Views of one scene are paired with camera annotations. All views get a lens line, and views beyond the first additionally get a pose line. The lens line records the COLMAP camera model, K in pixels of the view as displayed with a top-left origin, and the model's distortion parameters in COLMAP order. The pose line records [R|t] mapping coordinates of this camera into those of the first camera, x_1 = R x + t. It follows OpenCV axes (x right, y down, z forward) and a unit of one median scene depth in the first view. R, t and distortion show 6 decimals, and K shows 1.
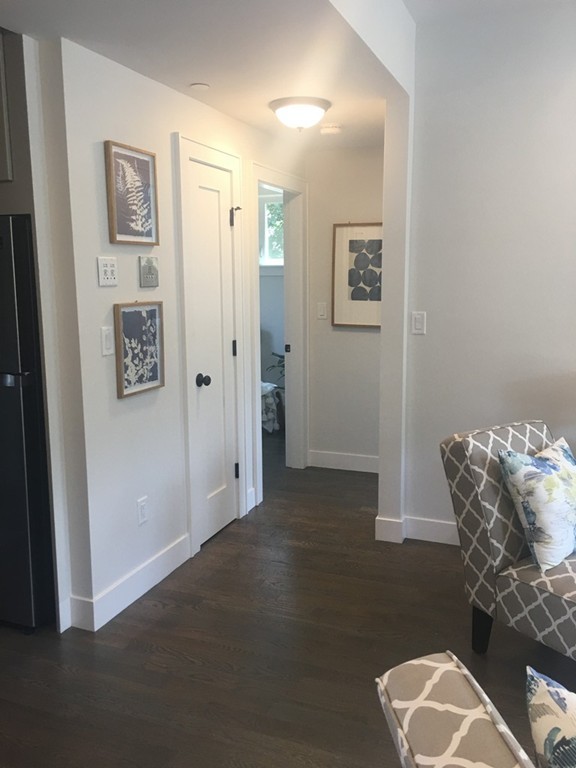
lens RADIAL K [[655.4, 0, 290.5], [0, 655.4, 385.5], [0, 0, 1]] dist [0.050189, -0.002048]
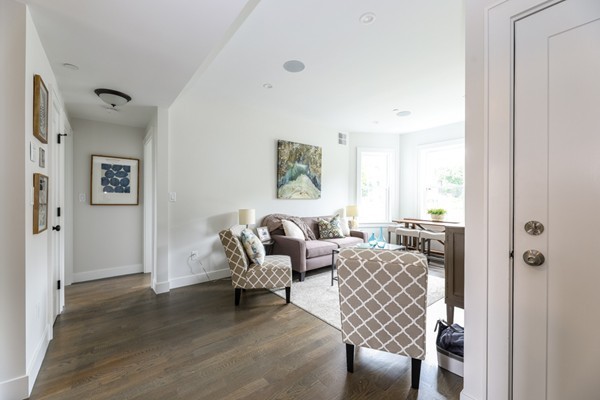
lens RADIAL K [[242.6, 0, 300.0], [0, 242.6, 200.0], [0, 0, 1]] dist [0.000556, -0.000291]
pose [[0.479626, 0.005949, 0.877453, -0.434881], [0.140194, 0.986612, -0.083321, 0.069592], [-0.866201, 0.162977, 0.472371, 0.172988]]
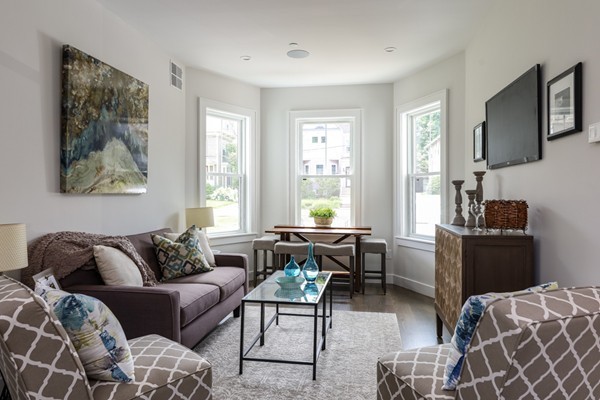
lens RADIAL K [[395.1, 0, 298.6], [0, 395.1, 199.6], [0, 0, 1]] dist [0.002073, 0.001766]
pose [[-0.224547, -0.004156, 0.974454, -0.269741], [0.163001, 0.985742, 0.041765, -0.009488], [-0.960734, 0.168215, -0.220668, 0.630330]]
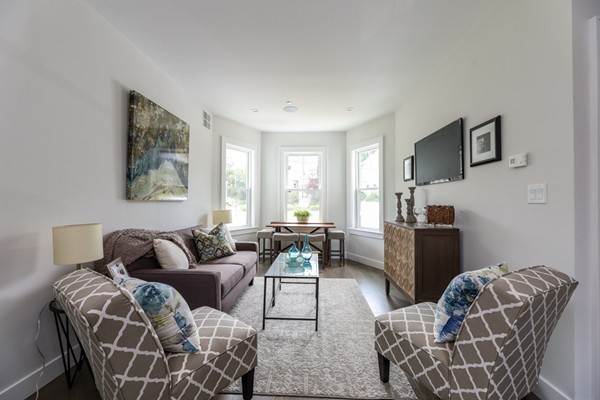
lens RADIAL K [[242.6, 0, 300.0], [0, 242.6, 200.0], [0, 0, 1]] dist [0.000556, -0.000291]
pose [[-0.338642, 0.014451, 0.940804, -0.145088], [0.156151, 0.986880, 0.041047, -0.022337], [-0.927868, 0.160808, -0.336456, 0.707527]]
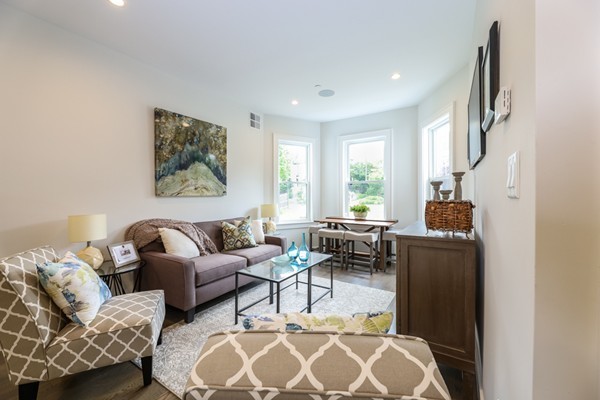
lens RADIAL K [[242.6, 0, 300.0], [0, 242.6, 200.0], [0, 0, 1]] dist [0.000556, -0.000291]
pose [[0.174792, -0.010171, 0.984553, -0.094754], [0.168639, 0.985480, -0.019759, 0.054074], [-0.970056, 0.169488, 0.173969, 0.244161]]
